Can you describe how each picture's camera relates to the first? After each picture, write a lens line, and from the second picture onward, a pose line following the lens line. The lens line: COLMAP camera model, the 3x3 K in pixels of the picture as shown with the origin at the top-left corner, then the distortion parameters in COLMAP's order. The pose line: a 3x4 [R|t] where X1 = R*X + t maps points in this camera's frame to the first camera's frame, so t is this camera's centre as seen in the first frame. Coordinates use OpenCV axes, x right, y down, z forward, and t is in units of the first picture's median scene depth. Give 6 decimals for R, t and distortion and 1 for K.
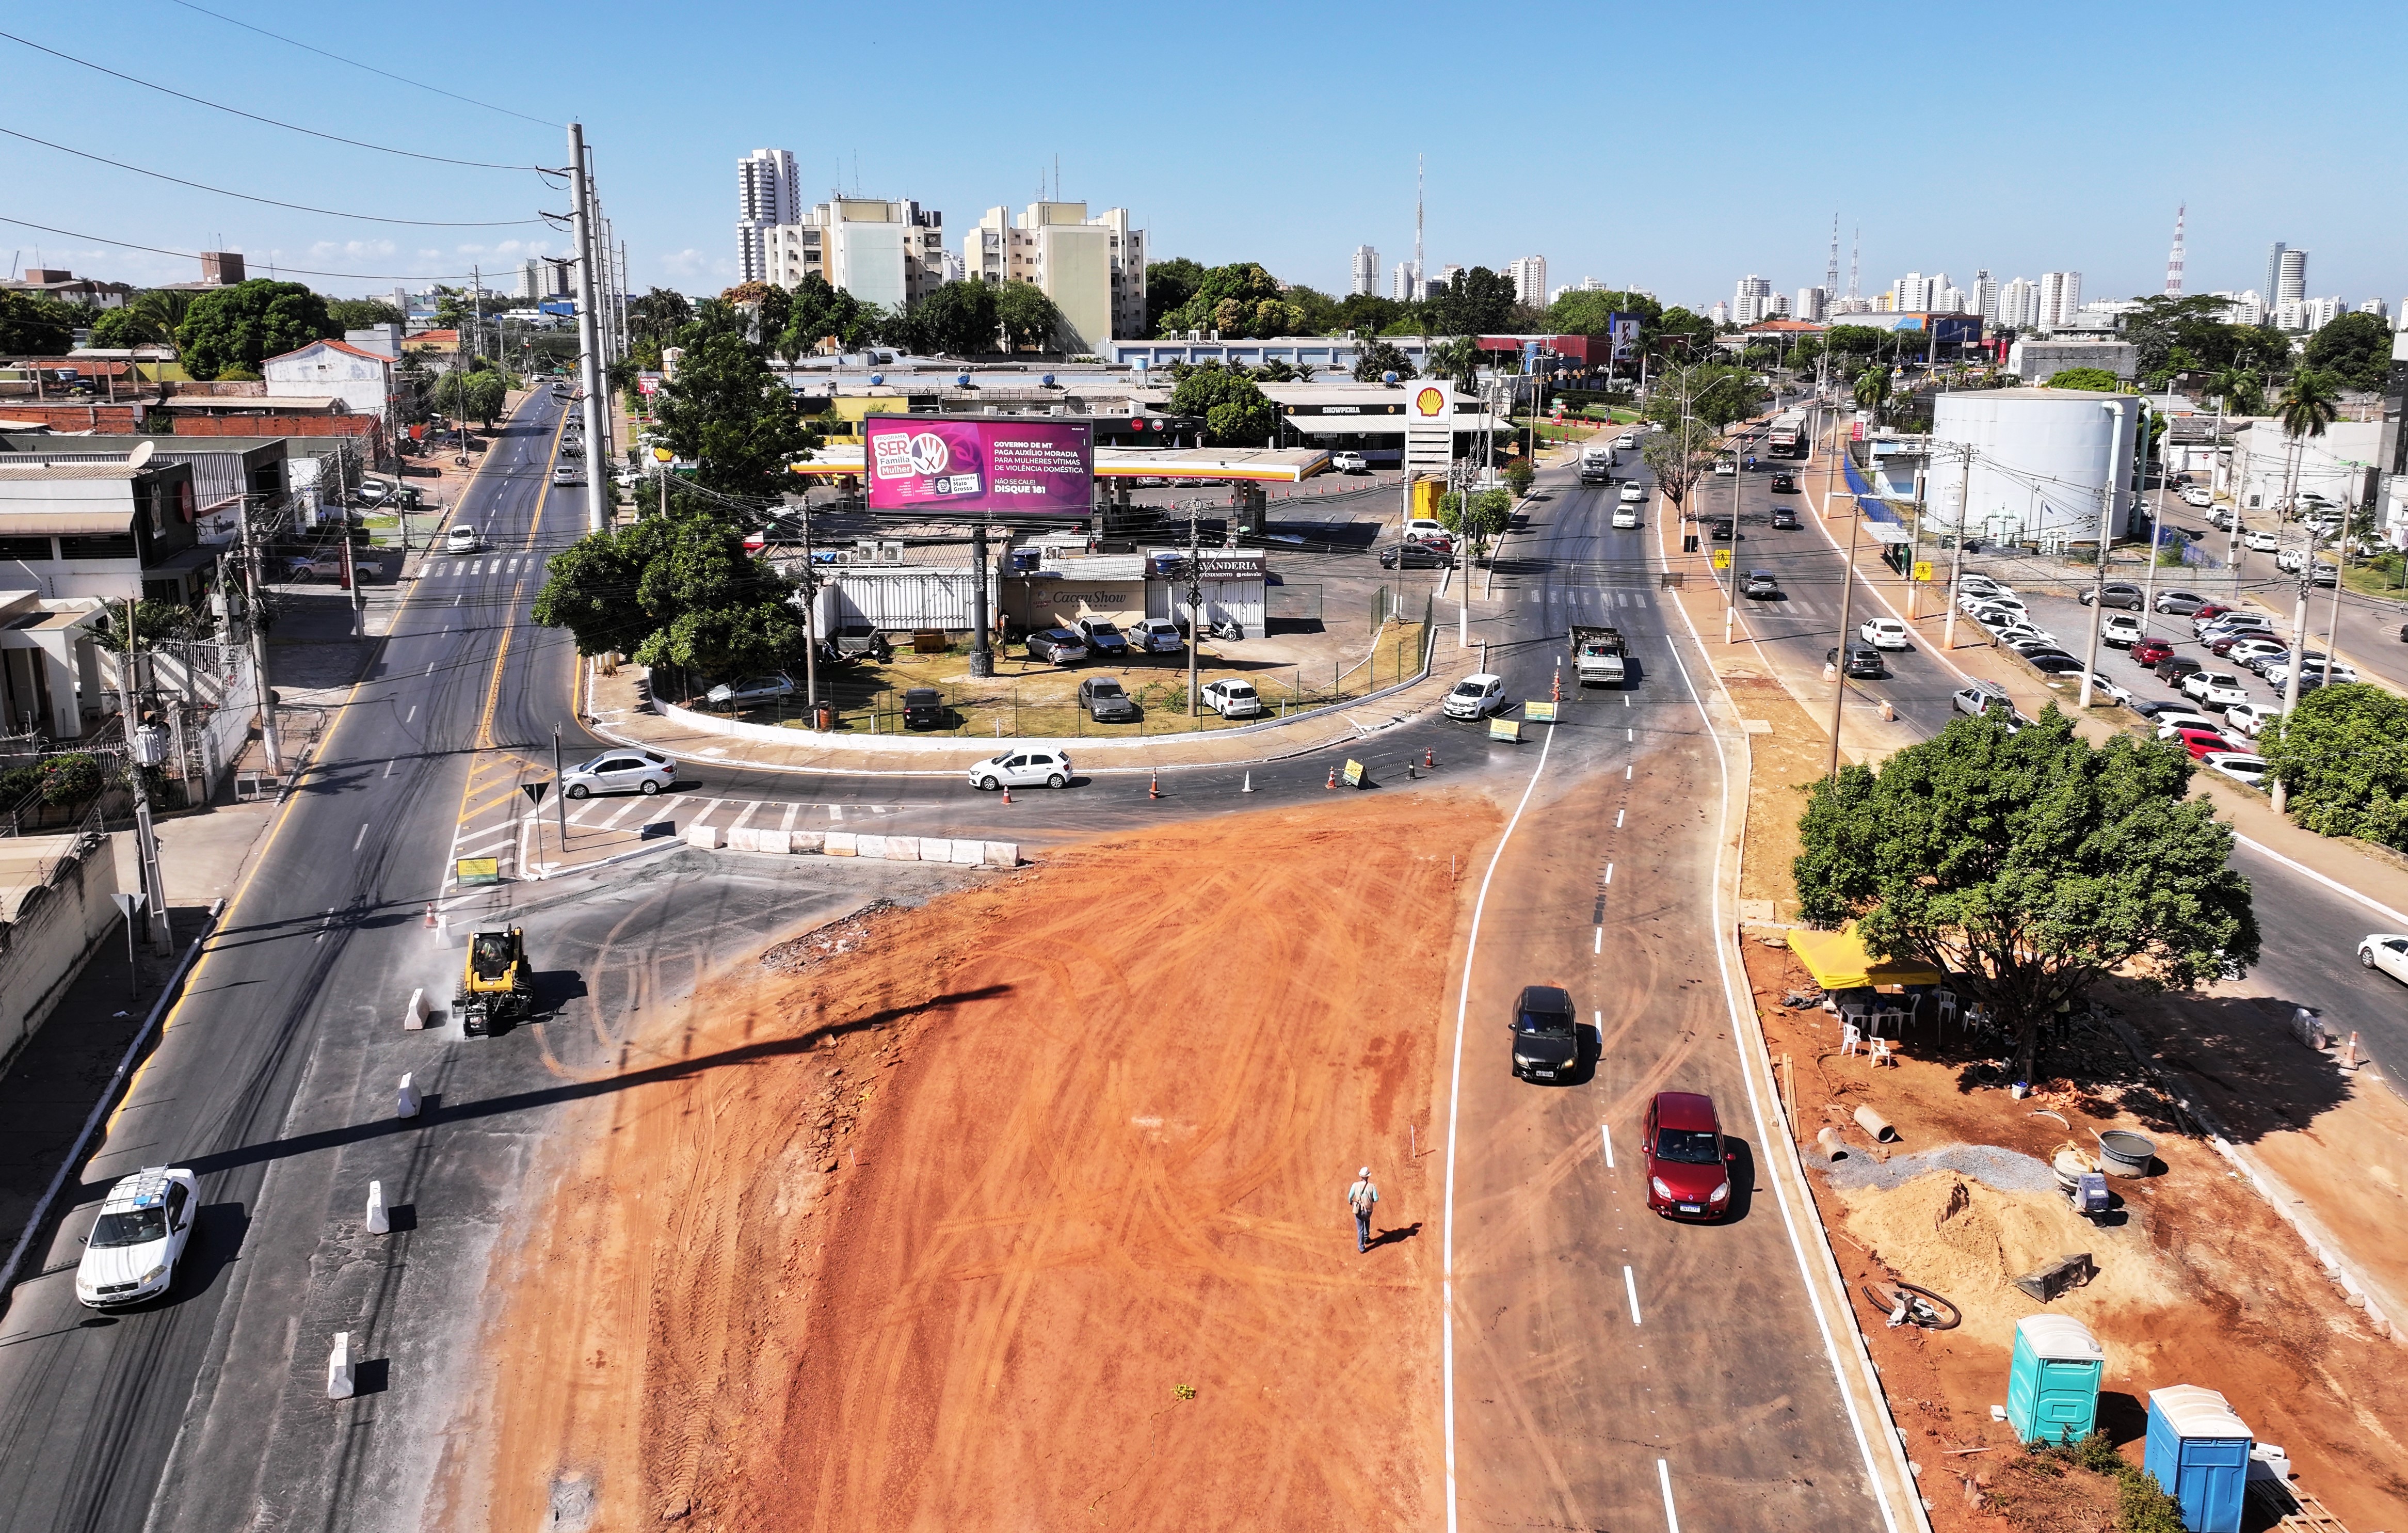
lens RADIAL K [[1904.4, 0, 1252.6], [0, 1904.4, 757.6], [0, 0, 1]] dist [0.004173, -0.003338]
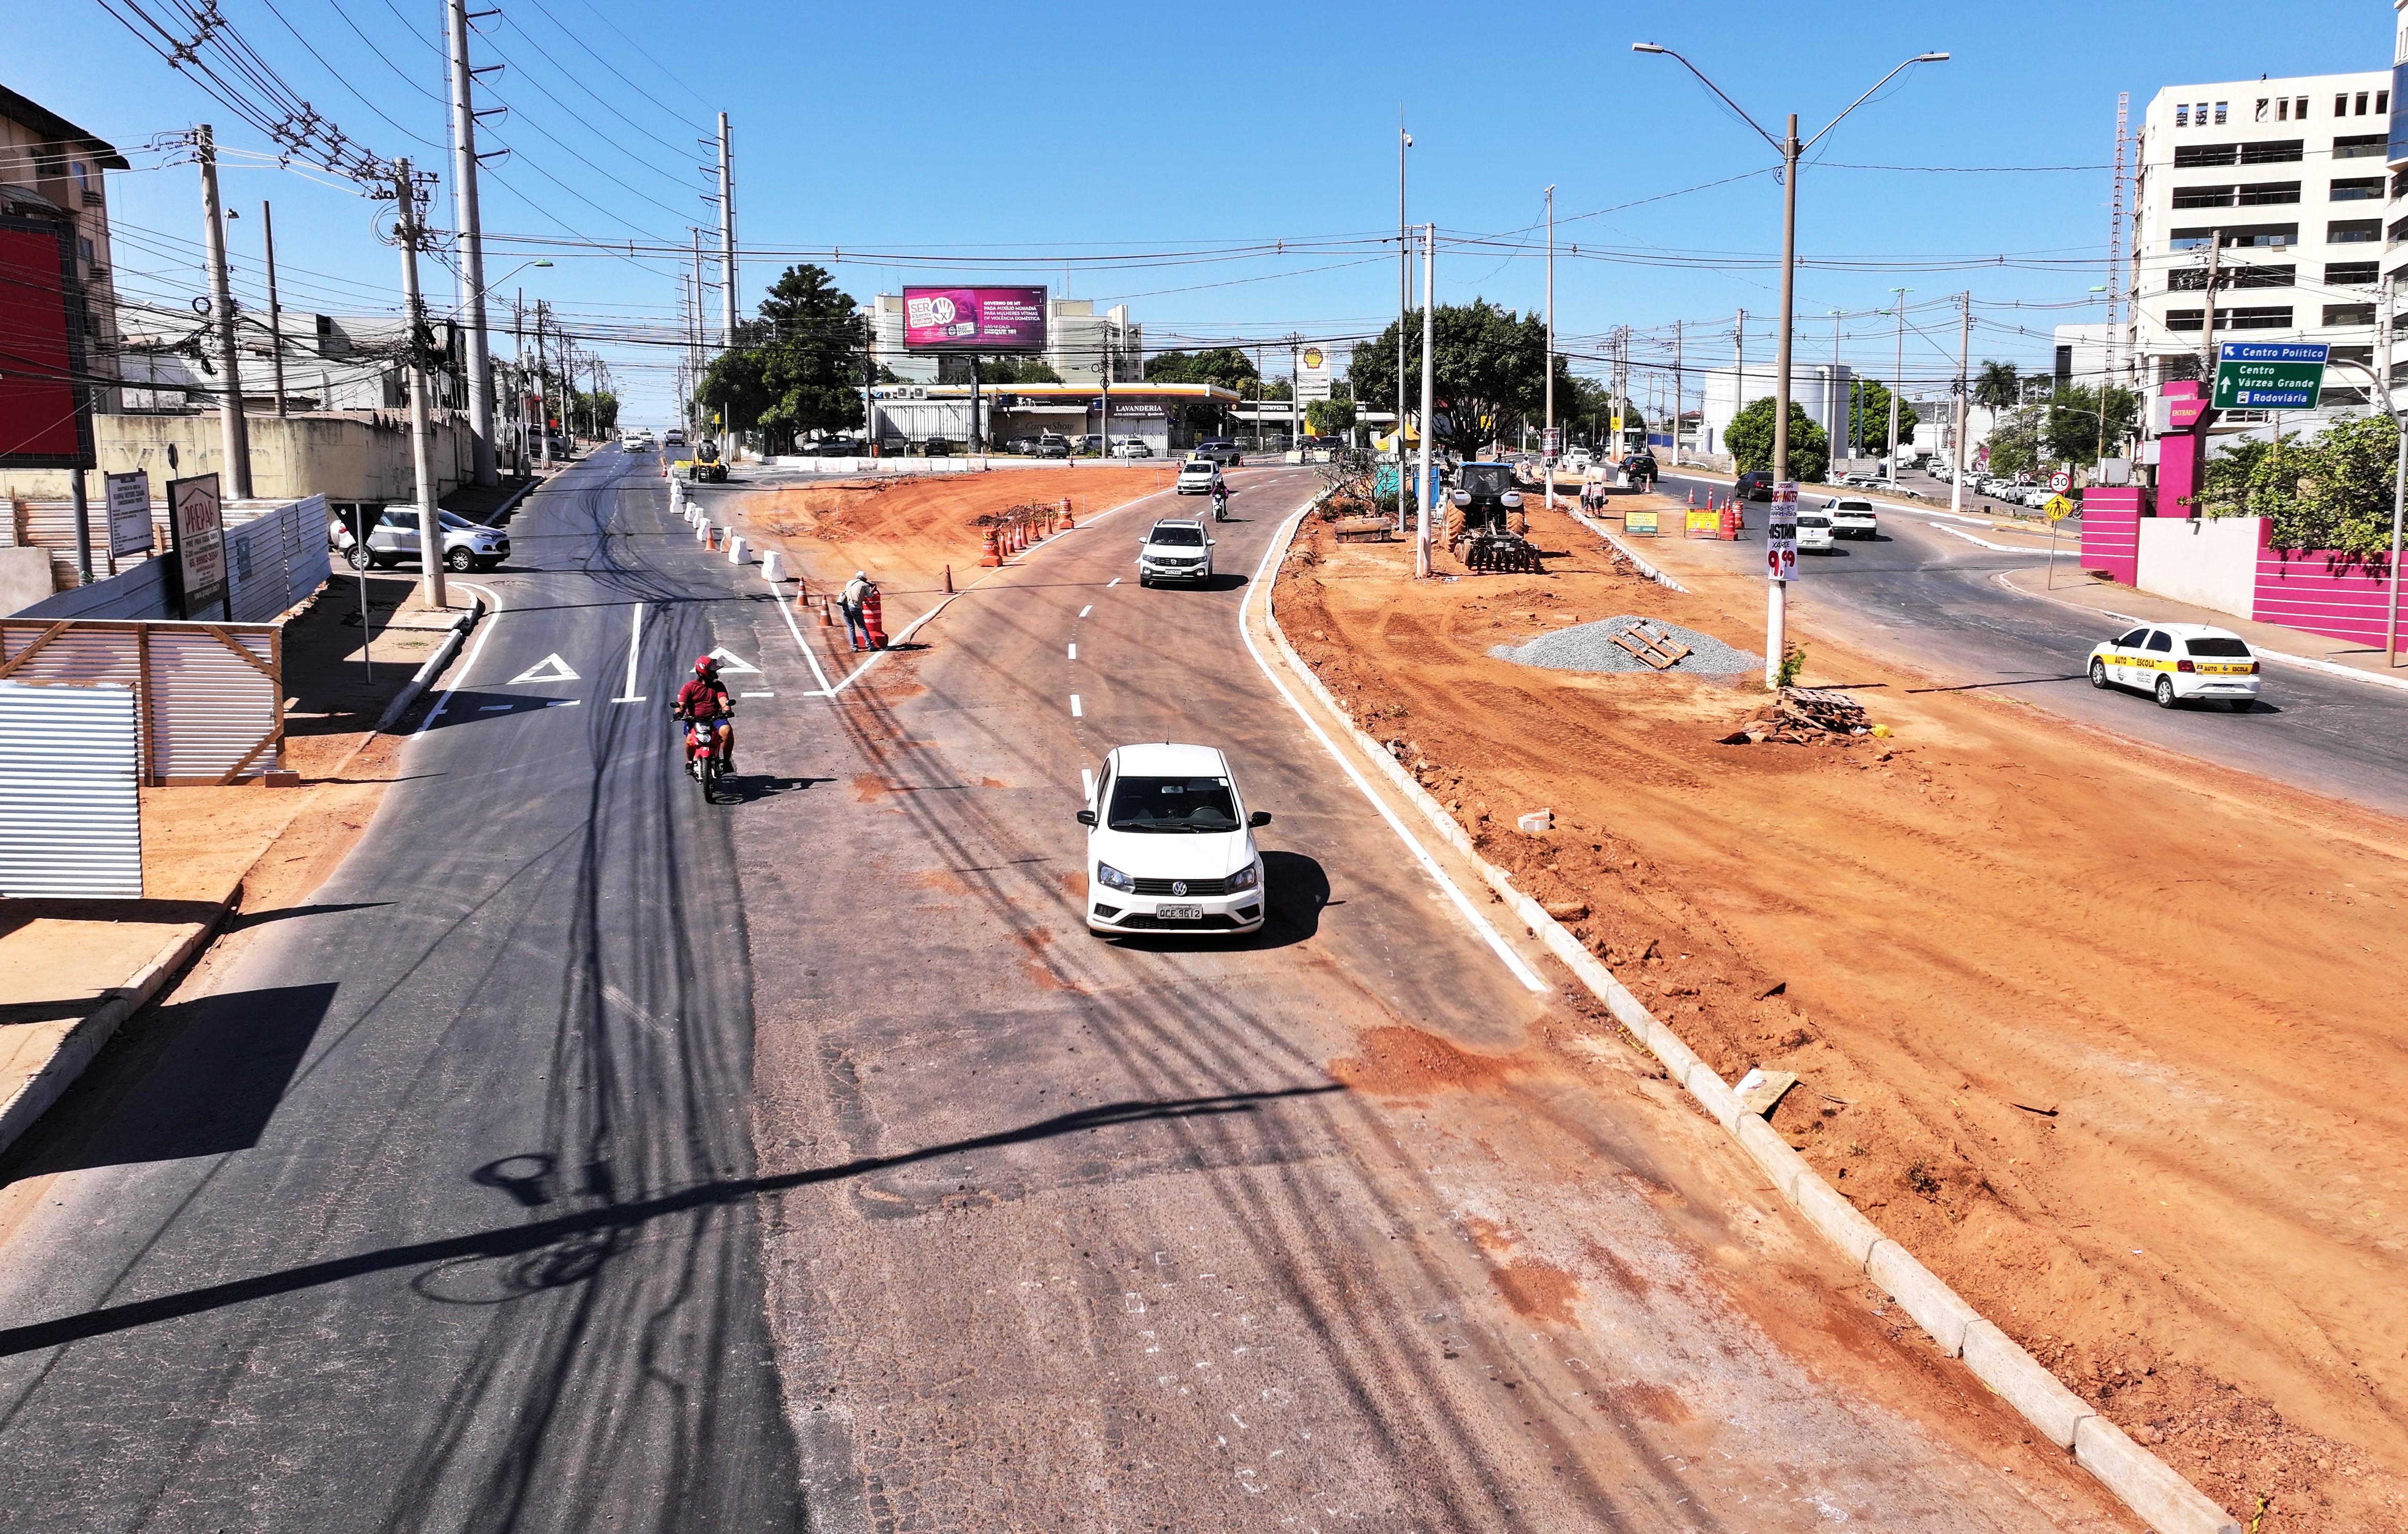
lens RADIAL K [[1906.5, 0, 1290.8], [0, 1906.5, 760.4], [0, 0, 1]] dist [0.005008, 0.004066]
pose [[0.999988, -0.004222, 0.002303, 0.106755], [0.004408, 0.996101, -0.088110, 0.329959], [-0.001922, 0.088119, 0.996108, -0.512843]]
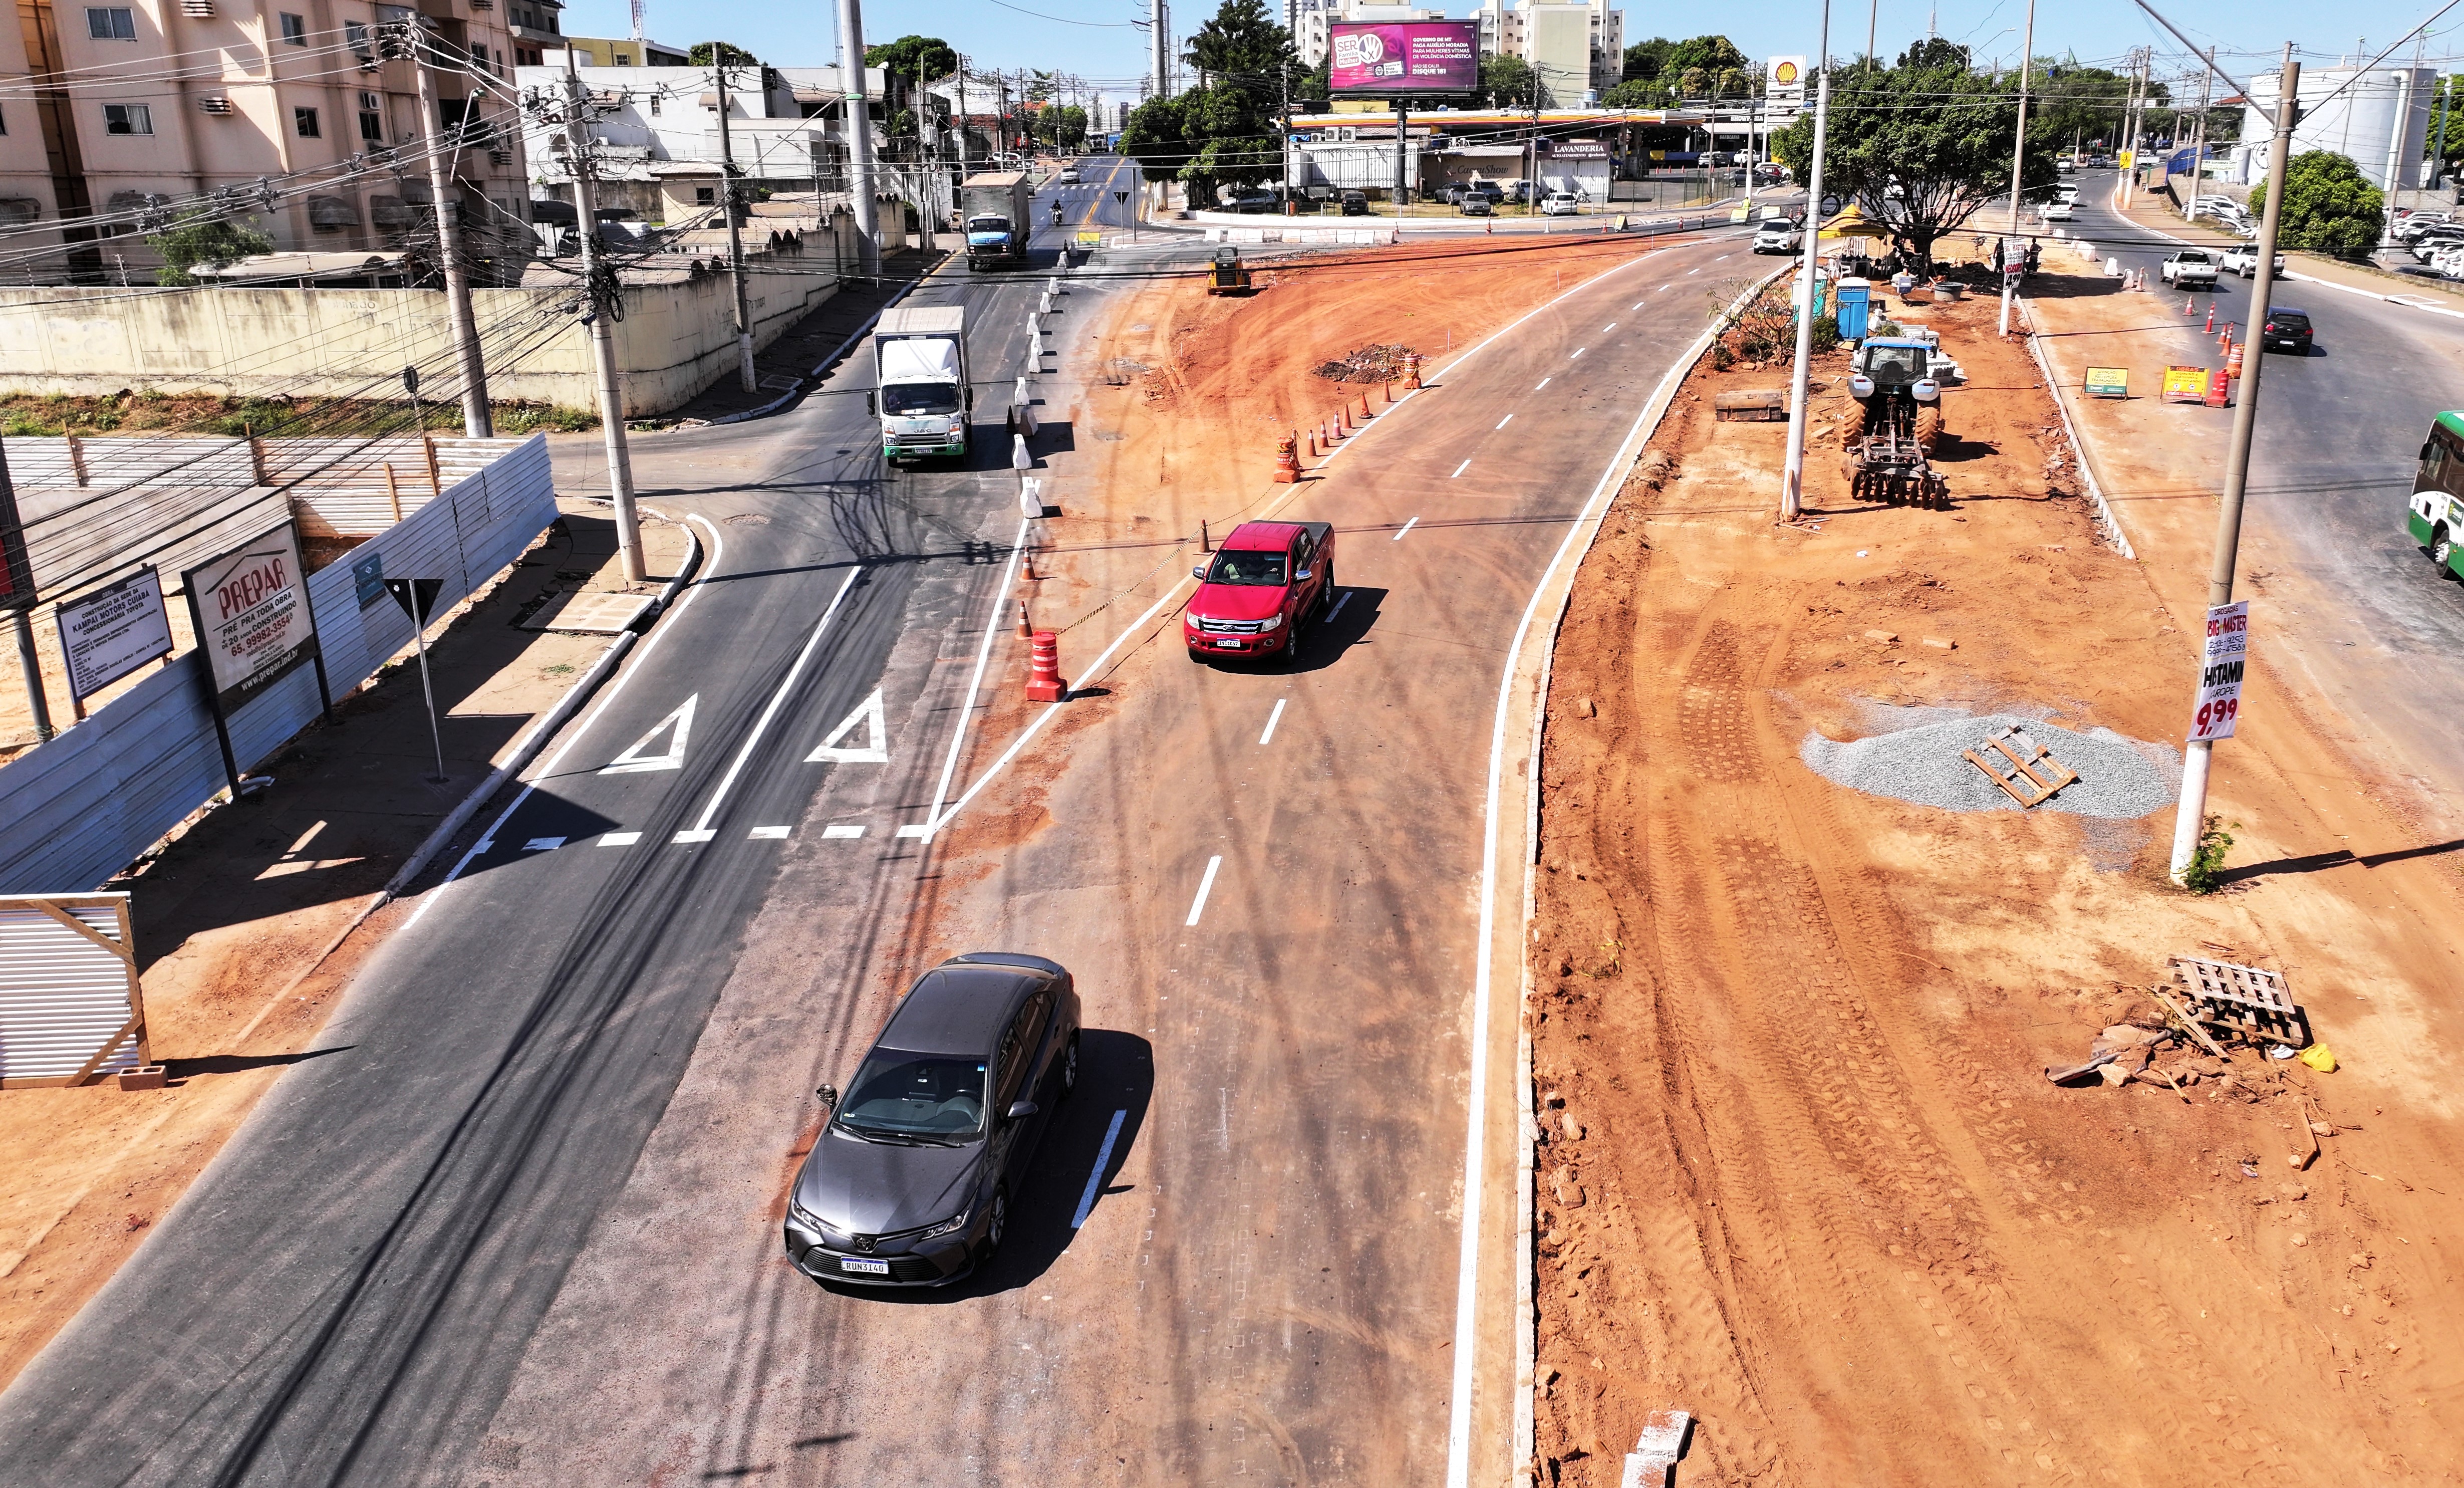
lens RADIAL K [[1846.2, 0, 1337.1], [0, 1846.2, 739.2], [0, 0, 1]] dist [-0.006830, 0.027018]
pose [[0.974098, 0.060200, -0.217964, 0.142072], [-0.043916, 0.995923, 0.078801, 0.248152], [0.221819, -0.067188, 0.972770, -0.419539]]
